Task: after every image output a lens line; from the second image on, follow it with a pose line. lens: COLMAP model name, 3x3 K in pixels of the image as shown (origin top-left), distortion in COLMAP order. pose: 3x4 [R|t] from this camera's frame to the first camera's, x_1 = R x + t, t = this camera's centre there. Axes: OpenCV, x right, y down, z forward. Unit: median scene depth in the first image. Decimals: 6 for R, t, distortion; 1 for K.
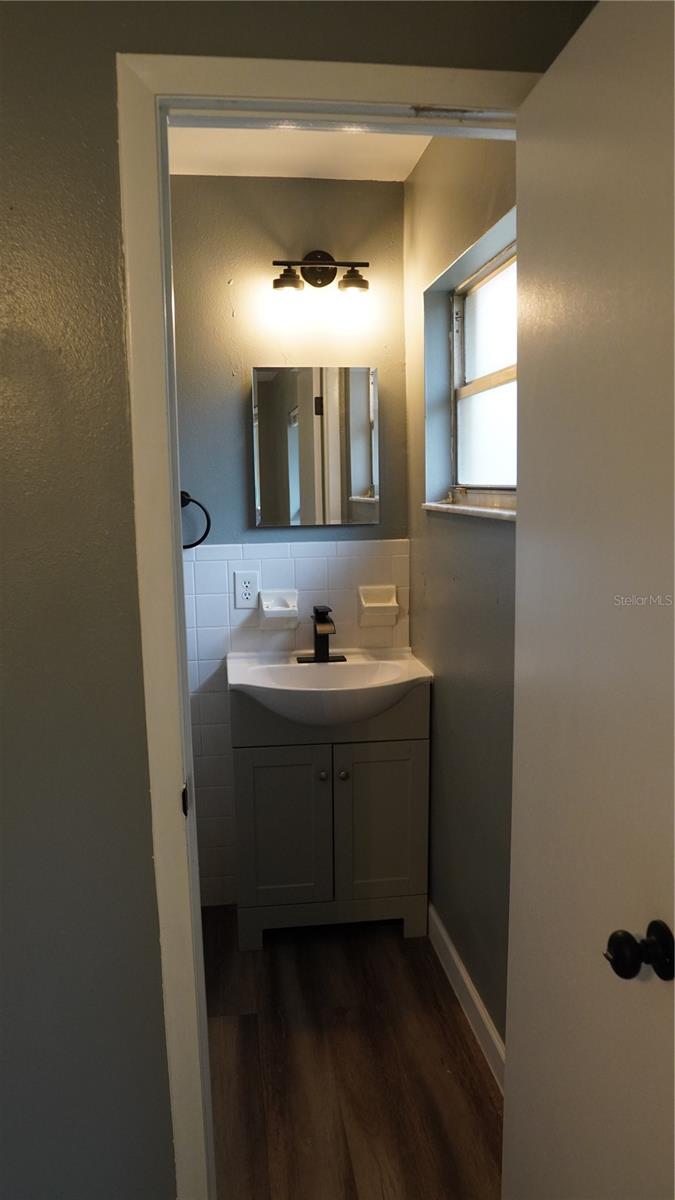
lens RADIAL K [[842.1, 0, 337.5], [0, 842.1, 600.0], [0, 0, 1]] dist [-0.109857, 0.071225]
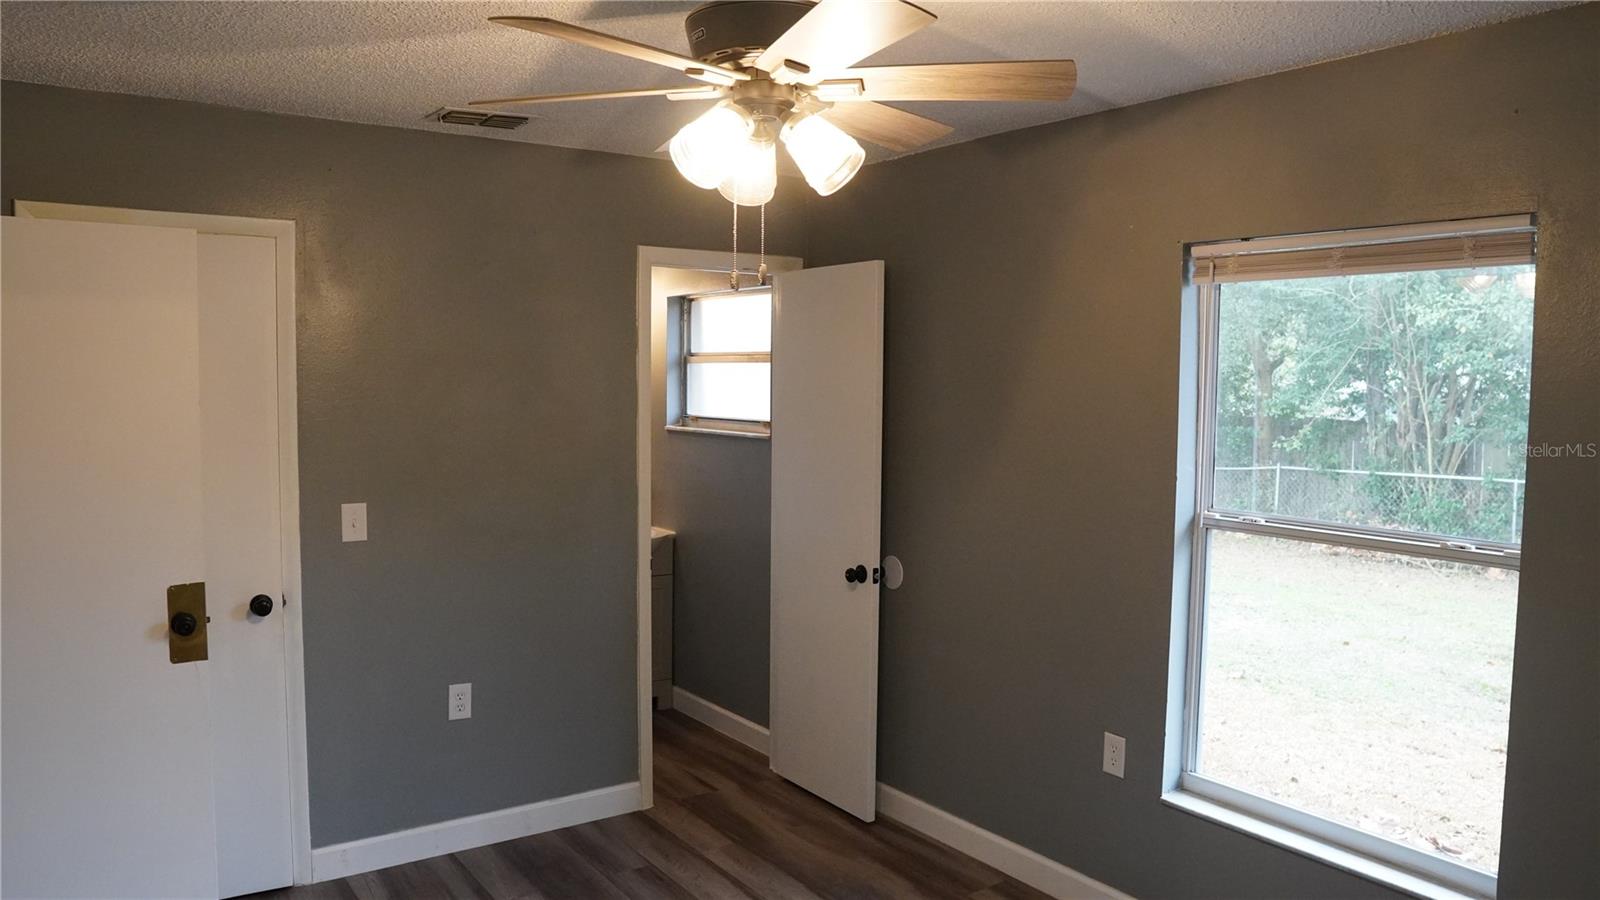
lens RADIAL K [[1122.8, 0, 800.0], [0, 1122.8, 450.0], [0, 0, 1]] dist [-0.109857, 0.071225]
pose [[0.886789, -0.007507, 0.462113, -0.676344], [0.046351, 0.996272, -0.072762, 0.100671], [-0.459844, 0.085944, 0.883831, -1.029775]]
